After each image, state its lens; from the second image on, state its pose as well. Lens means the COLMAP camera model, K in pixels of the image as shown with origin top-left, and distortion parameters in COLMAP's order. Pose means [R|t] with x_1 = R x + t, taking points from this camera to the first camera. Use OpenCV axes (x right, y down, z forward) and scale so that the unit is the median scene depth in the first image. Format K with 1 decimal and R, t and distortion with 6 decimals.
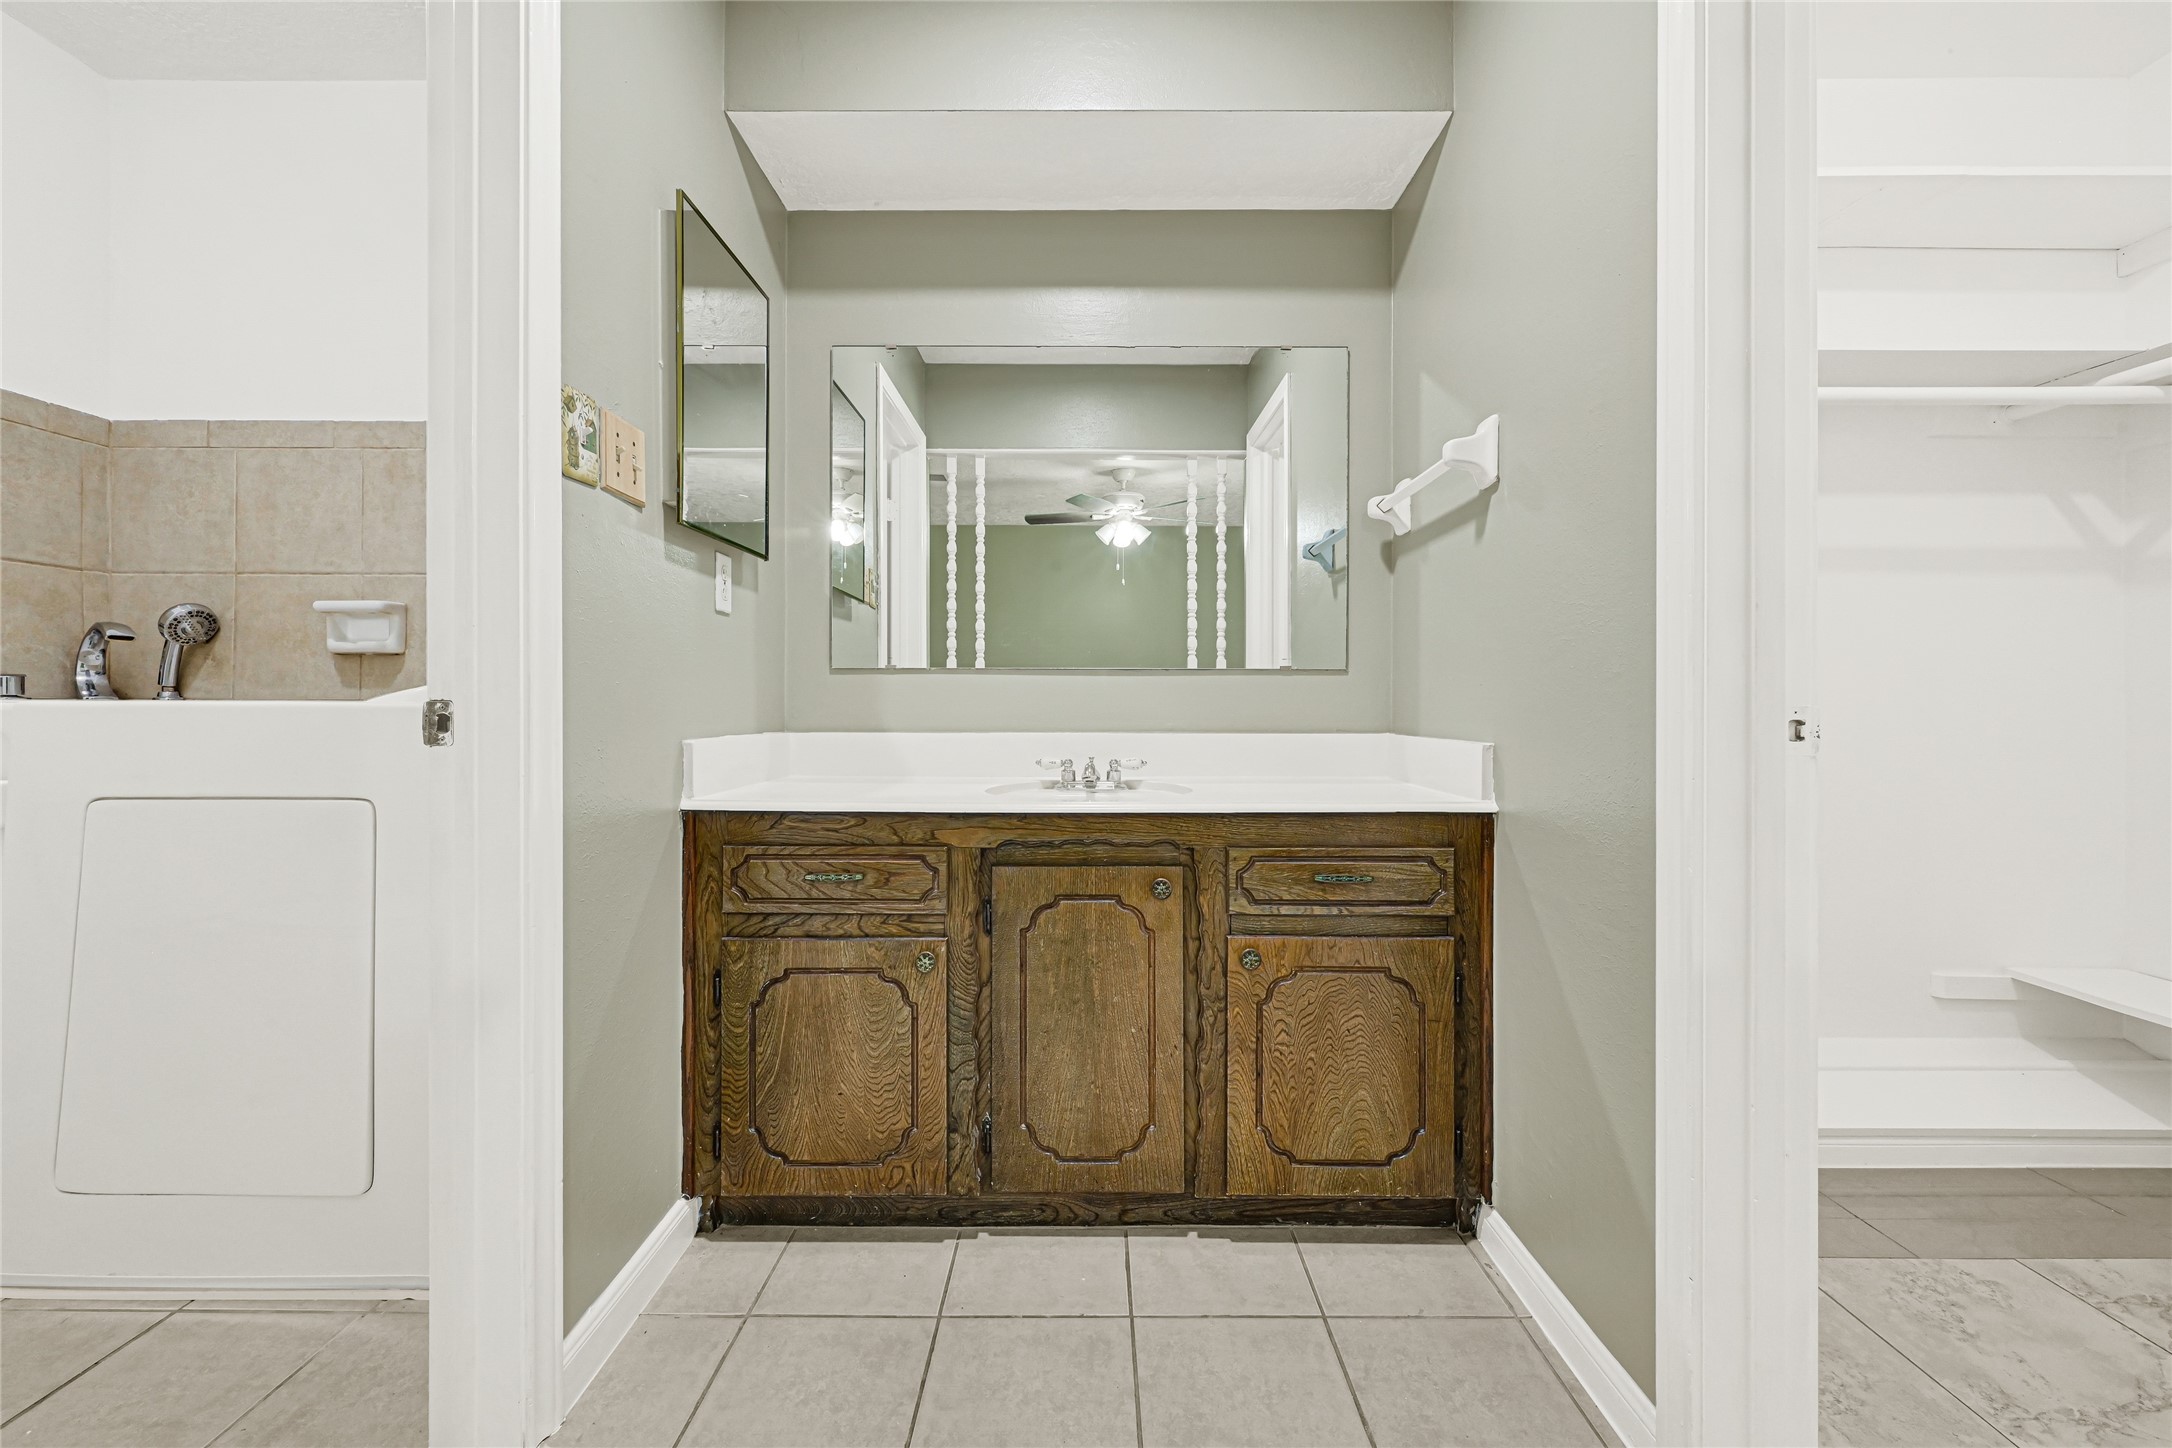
lens RADIAL K [[890.2, 0, 1101.2], [0, 890.2, 704.2], [0, 0, 1]] dist [-0.004651, 0.001001]
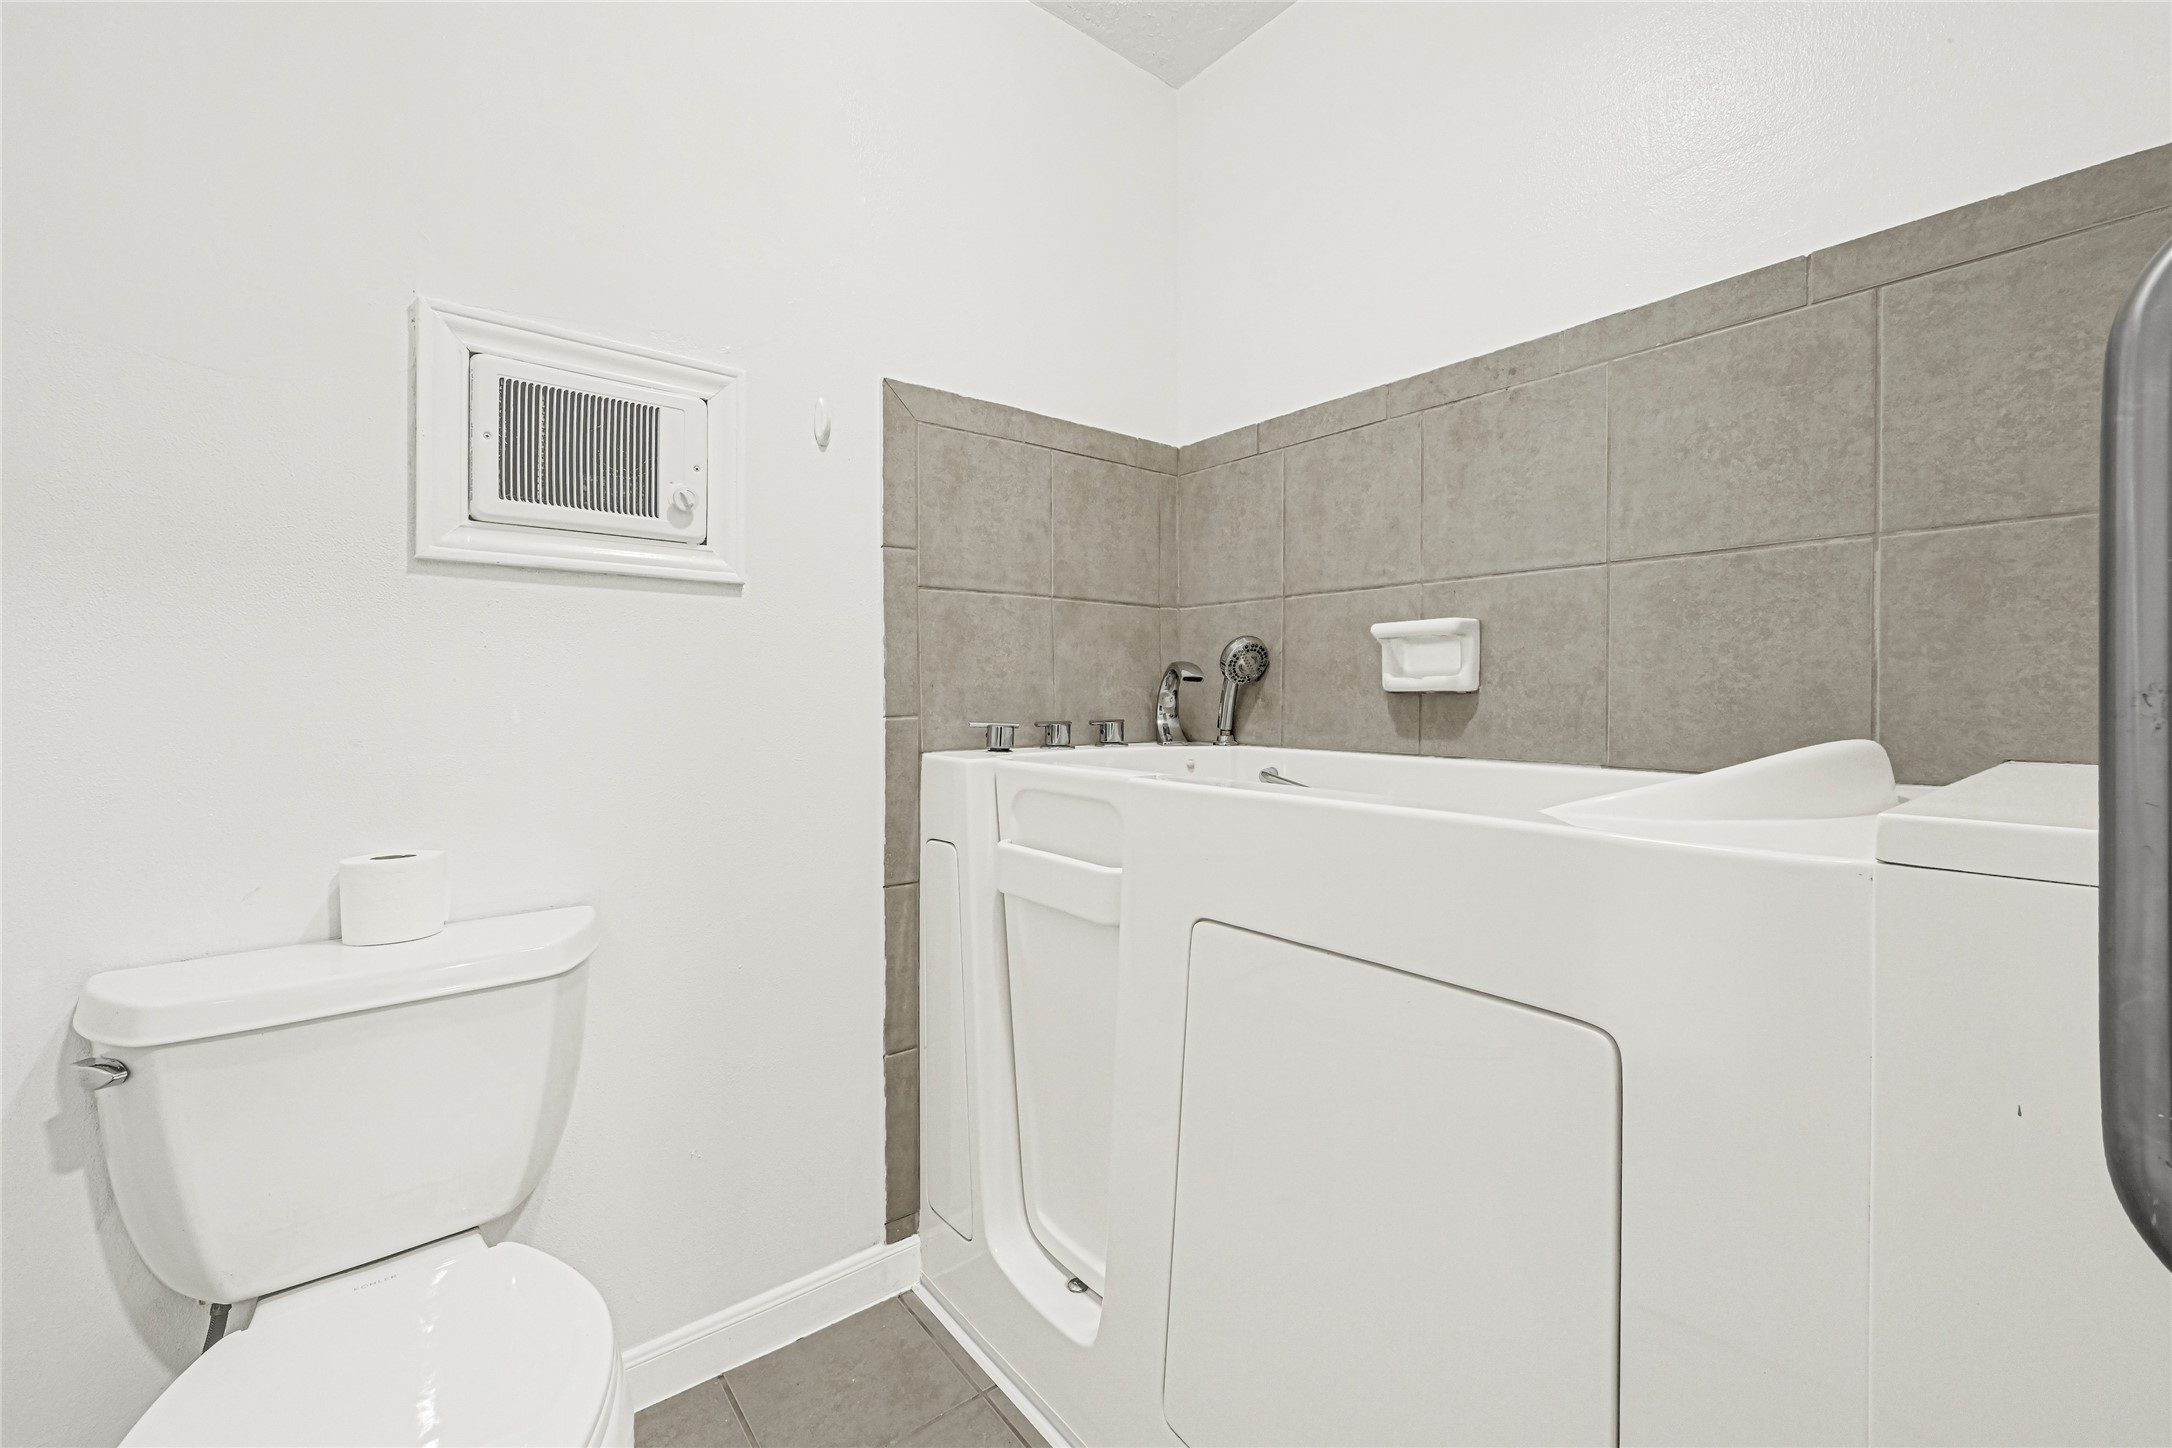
lens RADIAL K [[890.2, 0, 1084.2], [0, 890.2, 704.5], [0, 0, 1]] dist [-0.004651, 0.001001]
pose [[0.619772, 0.007007, -0.784751, -0.430264], [0.001499, 0.999948, 0.010112, -0.054484], [0.784781, -0.007444, 0.619729, 0.327218]]
